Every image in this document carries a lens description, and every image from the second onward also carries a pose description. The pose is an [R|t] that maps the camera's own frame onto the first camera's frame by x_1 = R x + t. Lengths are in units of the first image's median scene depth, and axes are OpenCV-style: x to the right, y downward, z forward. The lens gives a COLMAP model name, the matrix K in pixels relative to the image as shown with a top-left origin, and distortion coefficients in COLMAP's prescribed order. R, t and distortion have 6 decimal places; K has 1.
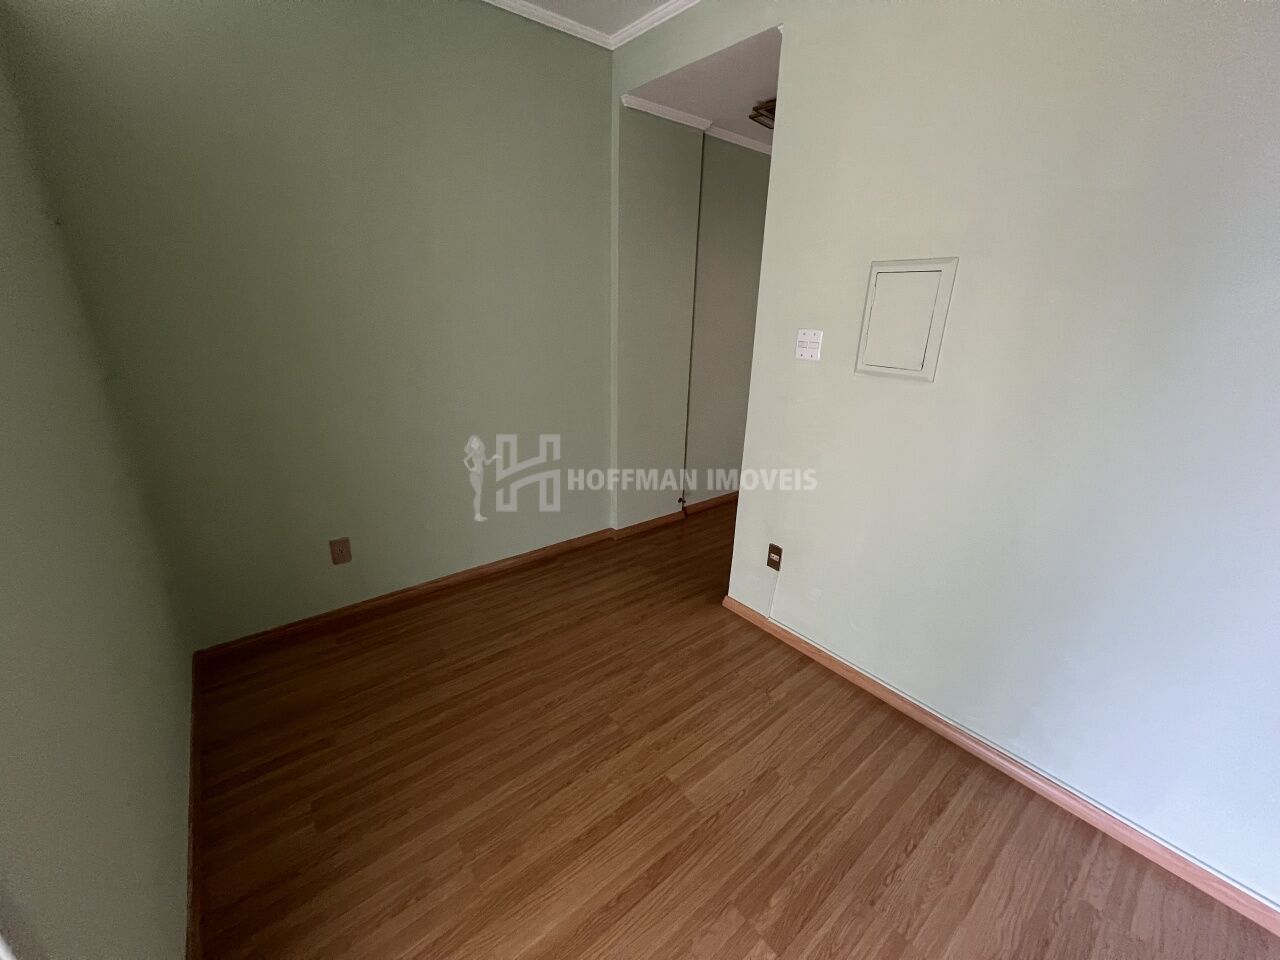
lens RADIAL K [[507.7, 0, 640.9], [0, 507.7, 492.2], [0, 0, 1]] dist [-0.006329, -0.000144]
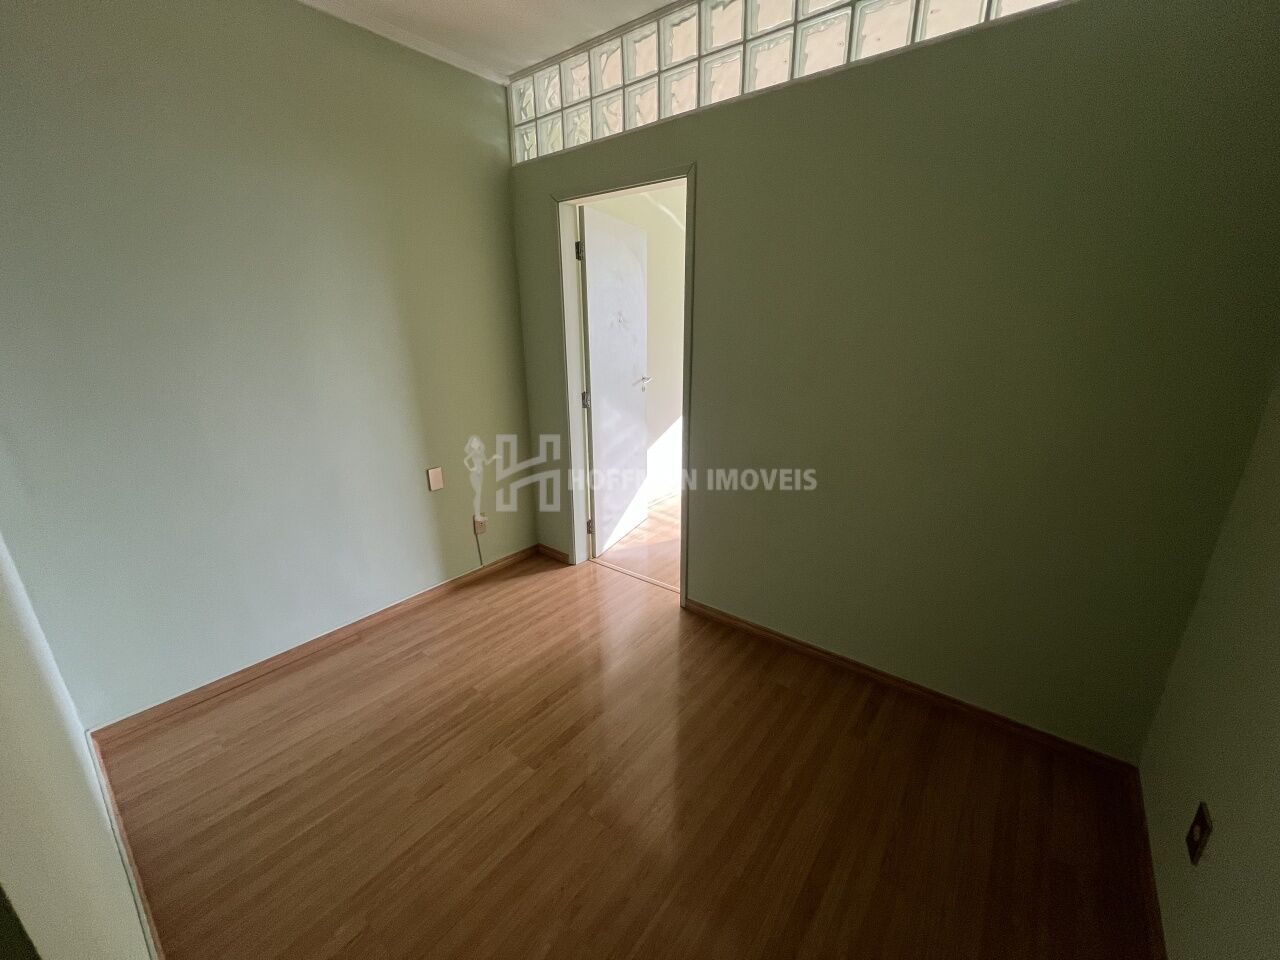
lens RADIAL K [[511.3, 0, 640.0], [0, 511.3, 483.2], [0, 0, 1]] dist [-0.001866, -0.000207]
pose [[-0.976647, 0.044421, -0.210209, 0.030280], [-0.093044, 0.794443, 0.600170, -0.532128], [0.193659, 0.605712, -0.771757, 1.429325]]
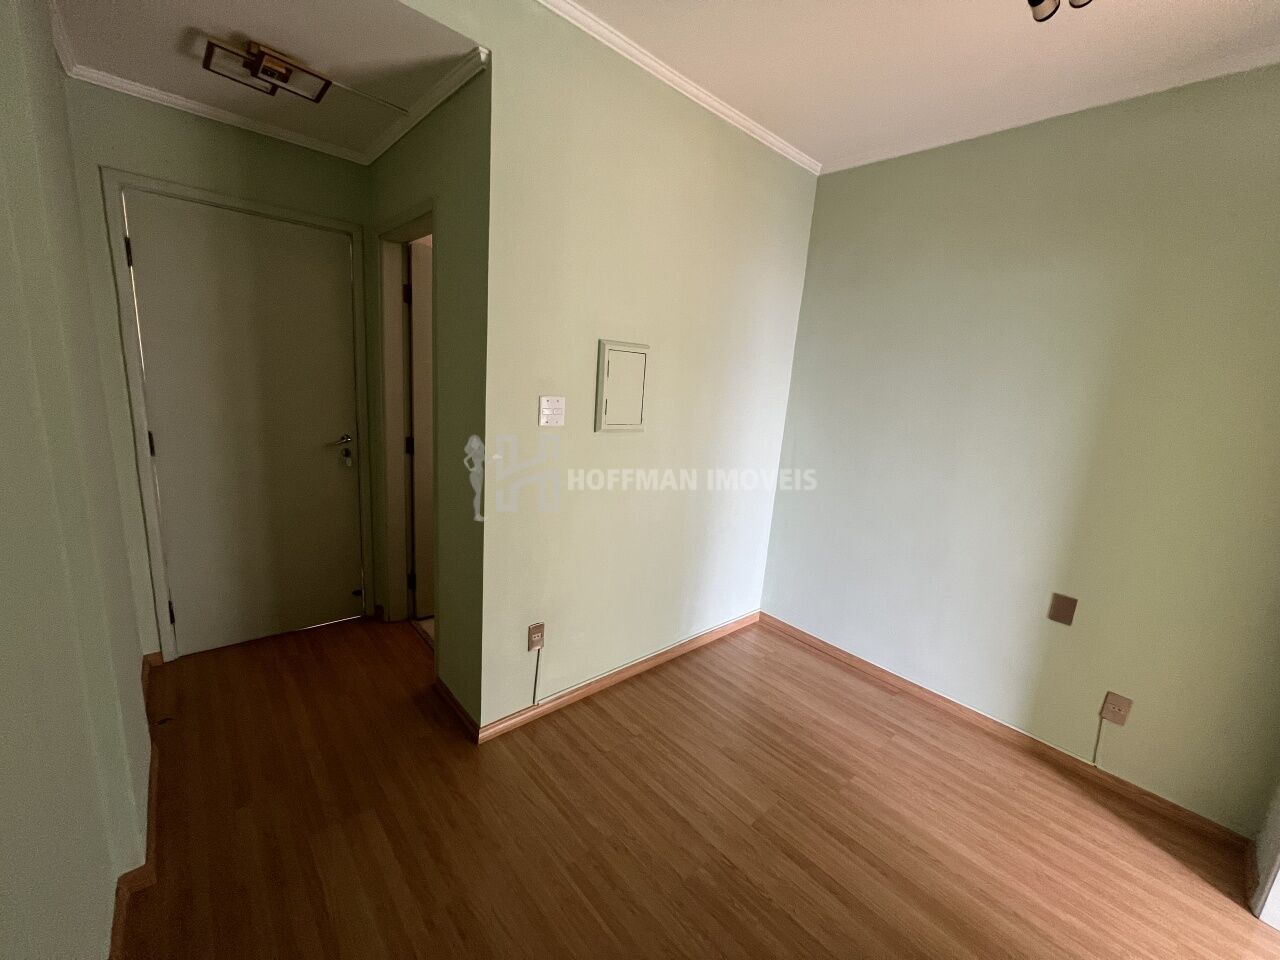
lens RADIAL K [[511.3, 0, 640.0], [0, 511.3, 483.2], [0, 0, 1]] dist [-0.001866, -0.000207]
pose [[-0.042301, -0.240466, 0.969735, -0.764124], [0.269826, 0.931788, 0.242826, -0.402417], [-0.961980, 0.271932, 0.025469, 0.958506]]
